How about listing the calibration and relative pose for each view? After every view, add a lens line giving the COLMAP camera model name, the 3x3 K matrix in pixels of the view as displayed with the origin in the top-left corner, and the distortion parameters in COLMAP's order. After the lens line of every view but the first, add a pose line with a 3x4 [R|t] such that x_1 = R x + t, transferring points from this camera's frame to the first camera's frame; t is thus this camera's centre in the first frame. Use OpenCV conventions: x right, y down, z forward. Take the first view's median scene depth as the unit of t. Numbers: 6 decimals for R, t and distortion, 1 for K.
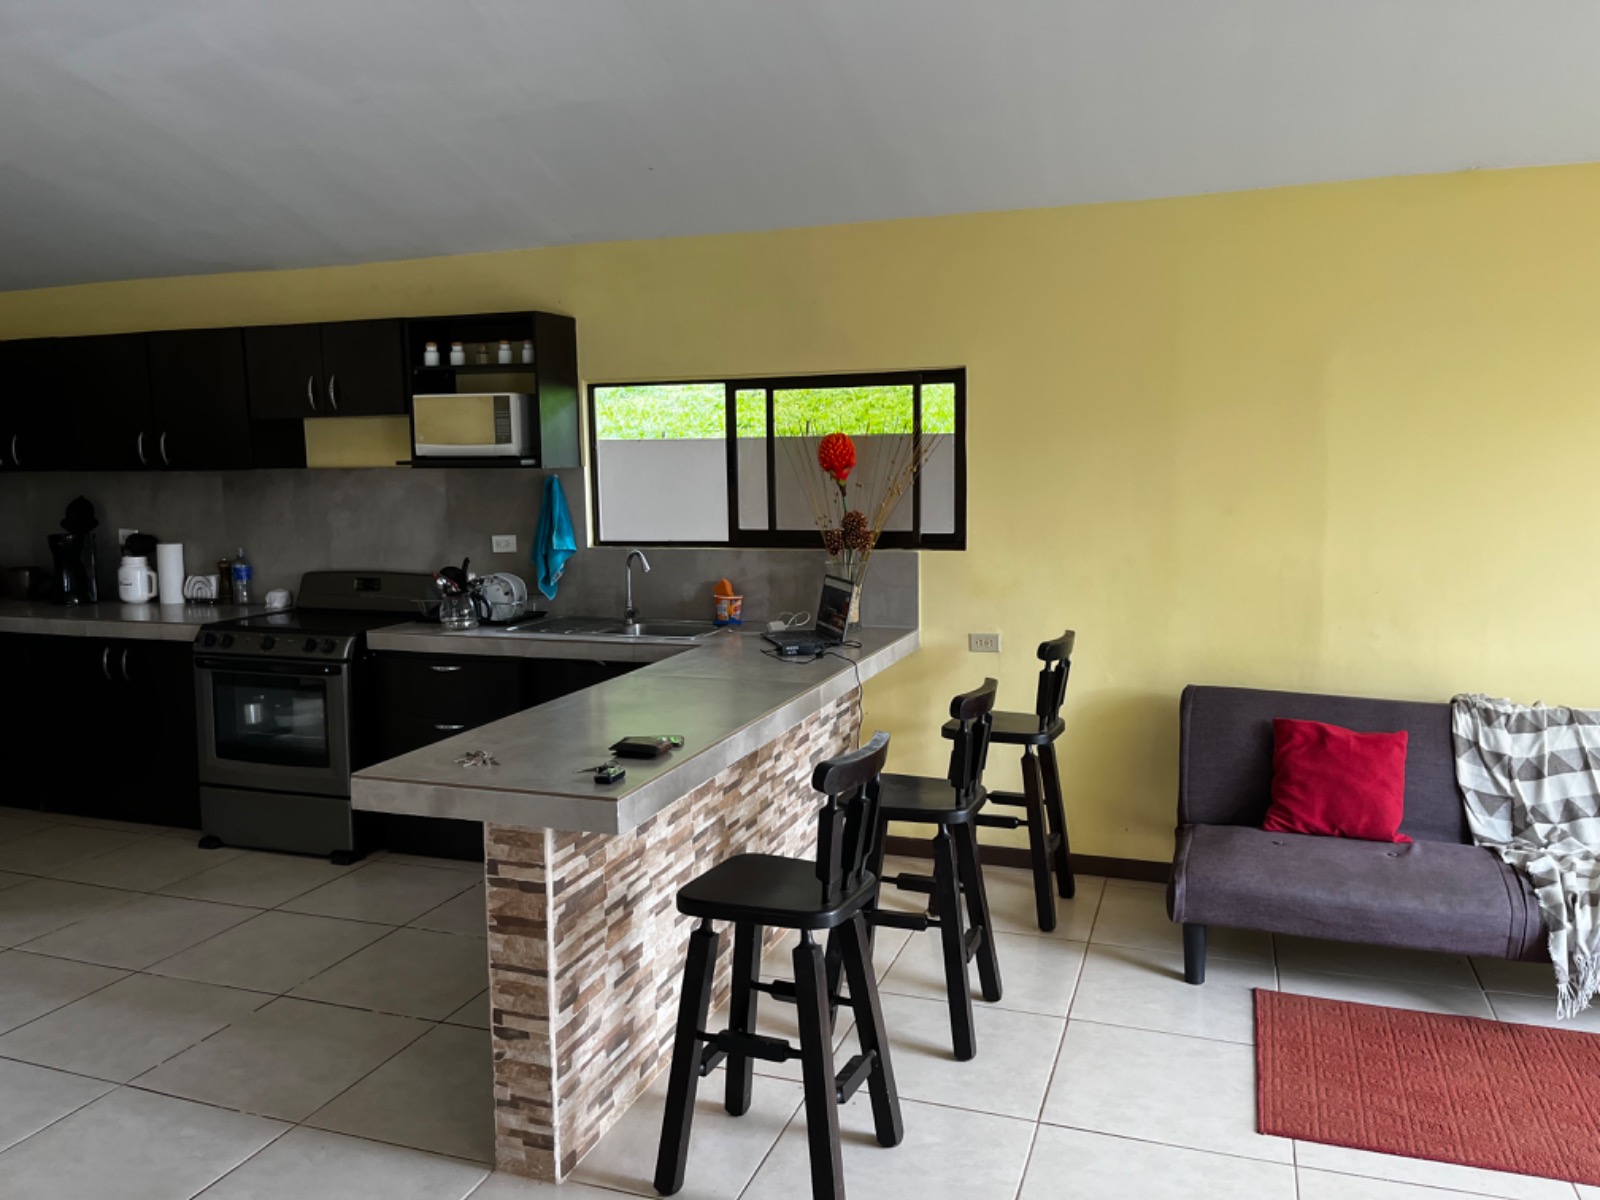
lens RADIAL K [[1203.0, 0, 798.0], [0, 1203.0, 583.7], [0, 0, 1]] dist [0.024167, -0.039146]
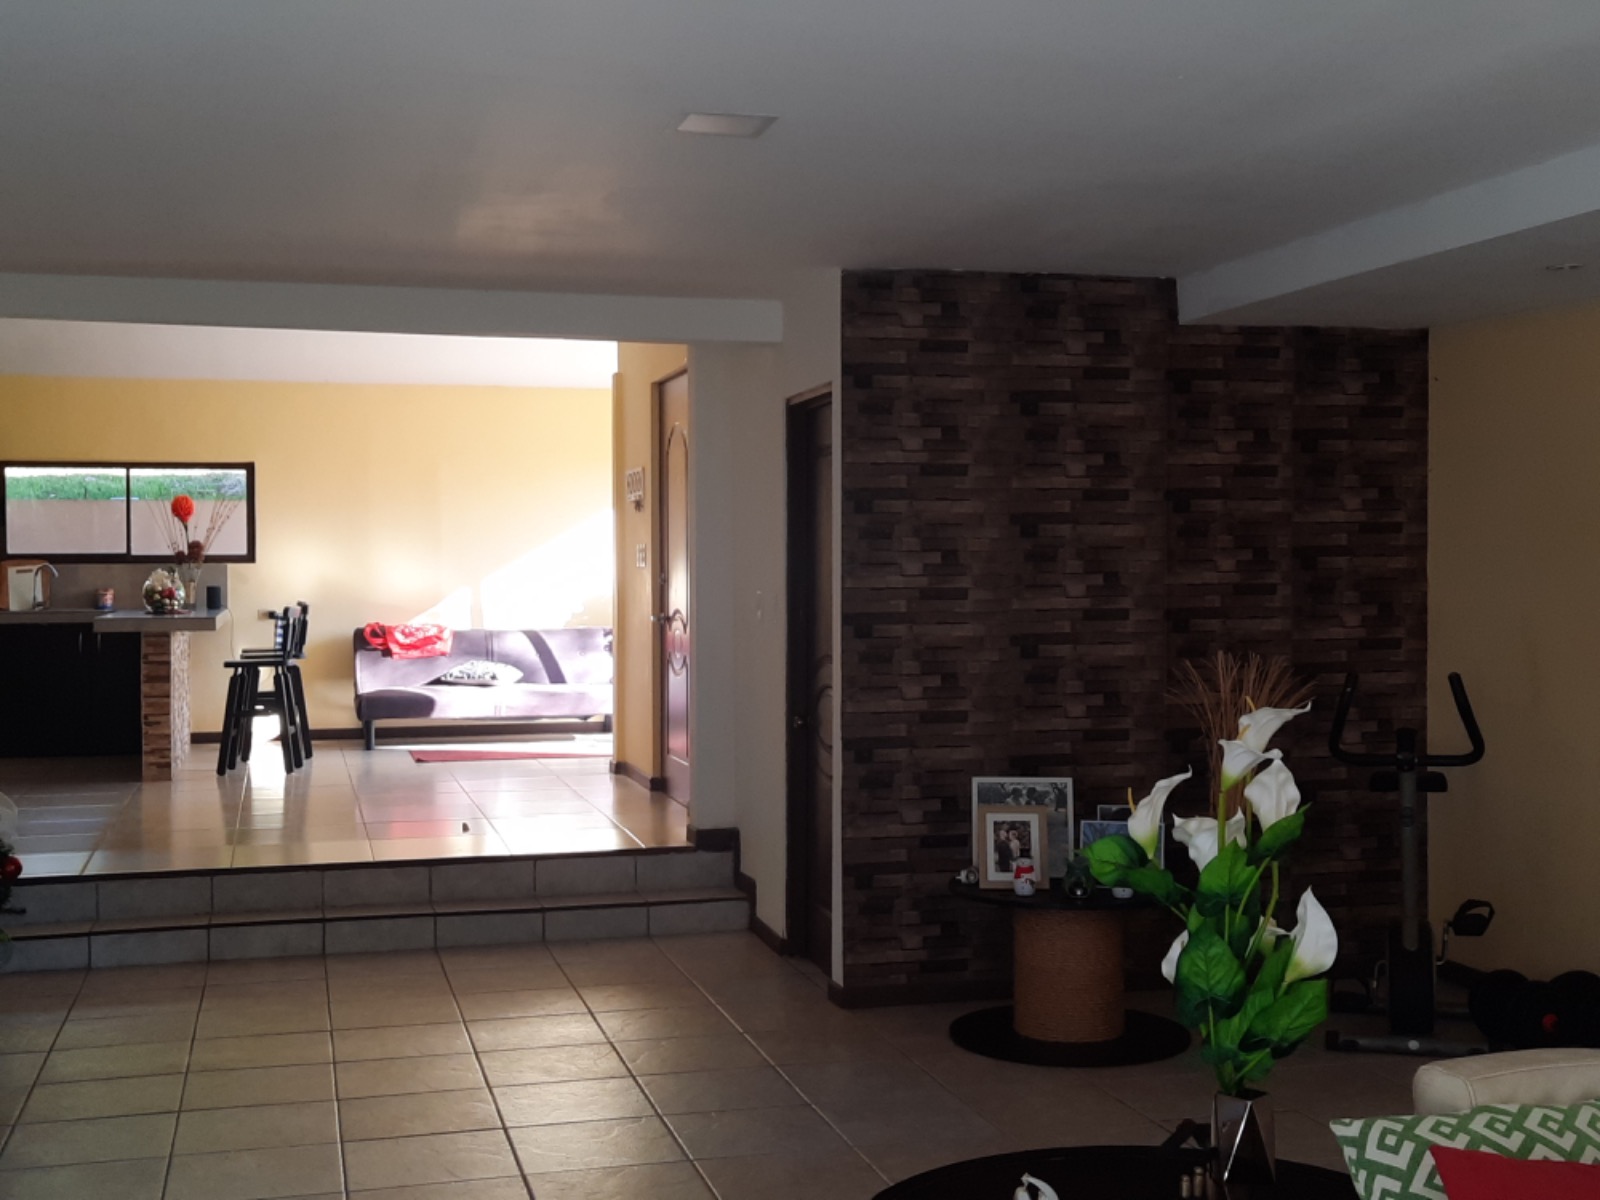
lens RADIAL K [[1936.4, 0, 793.7], [0, 1936.4, 596.1], [0, 0, 1]] dist [0.067336, 0.000000]
pose [[0.830435, -0.002002, 0.557111, -0.762547], [0.051381, 0.996007, -0.073009, 0.257646], [-0.554740, 0.089254, 0.827222, -1.726258]]
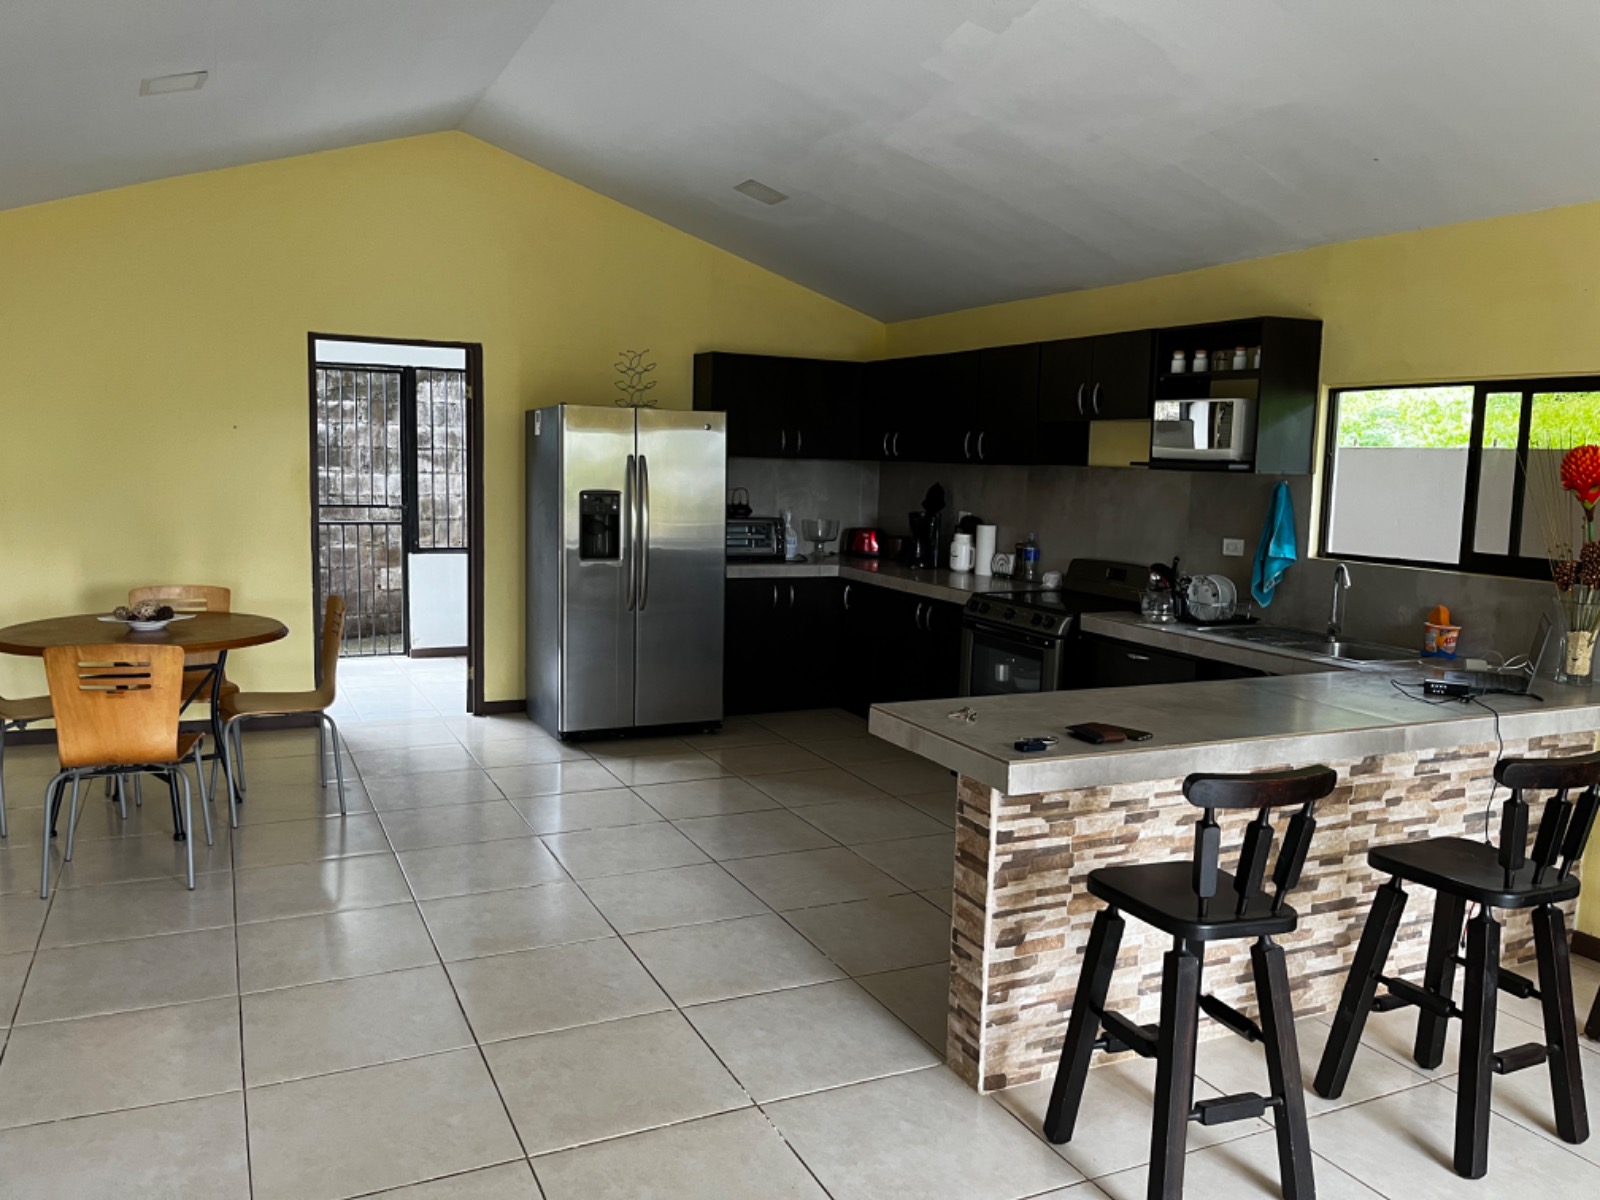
lens RADIAL K [[1203.0, 0, 791.1], [0, 1203.0, 590.3], [0, 0, 1]] dist [0.024167, -0.039146]
pose [[0.698278, 0.109507, -0.707401, 0.234213], [-0.106869, 0.993102, 0.048244, -0.006972], [0.707805, 0.041912, 0.705164, 0.025956]]
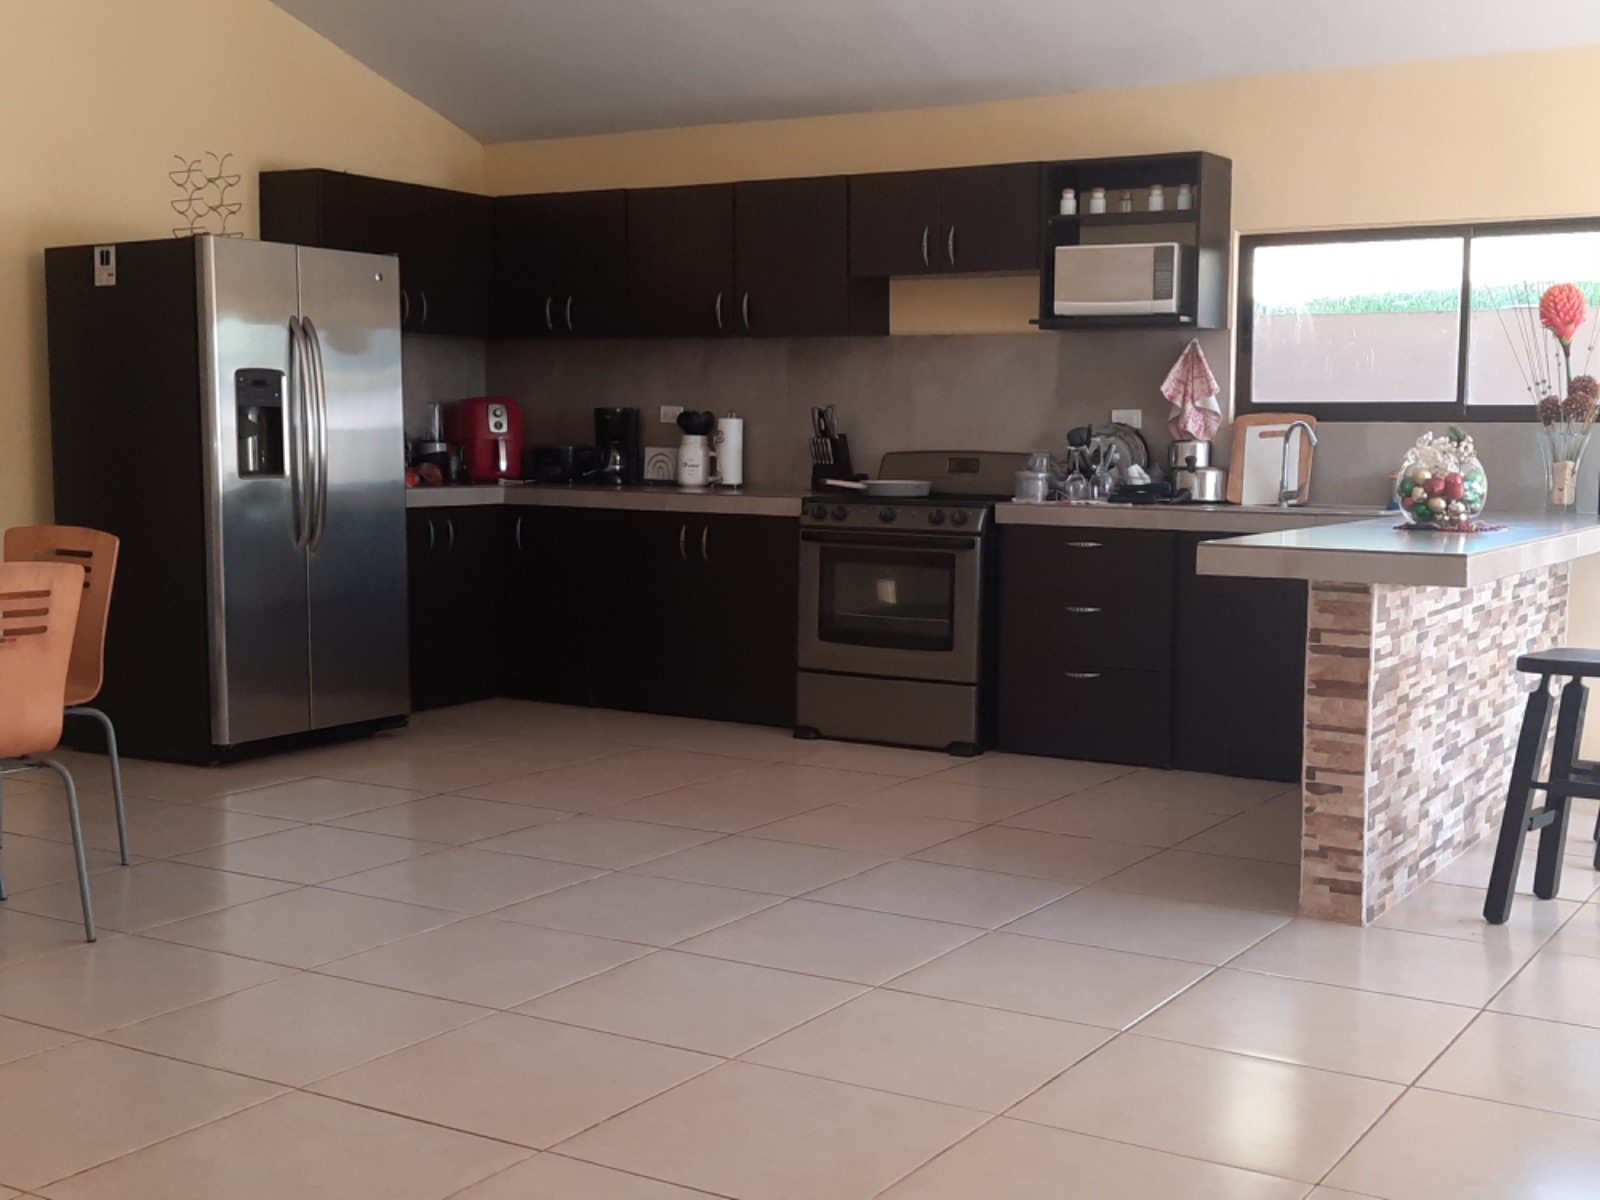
lens RADIAL K [[1936.4, 0, 837.4], [0, 1936.4, 599.6], [0, 0, 1]] dist [0.067336, 0.000000]
pose [[0.978802, 0.038560, -0.201145, -0.174494], [-0.040542, 0.999161, -0.005746, 0.123235], [0.200754, 0.013779, 0.979545, -0.457804]]
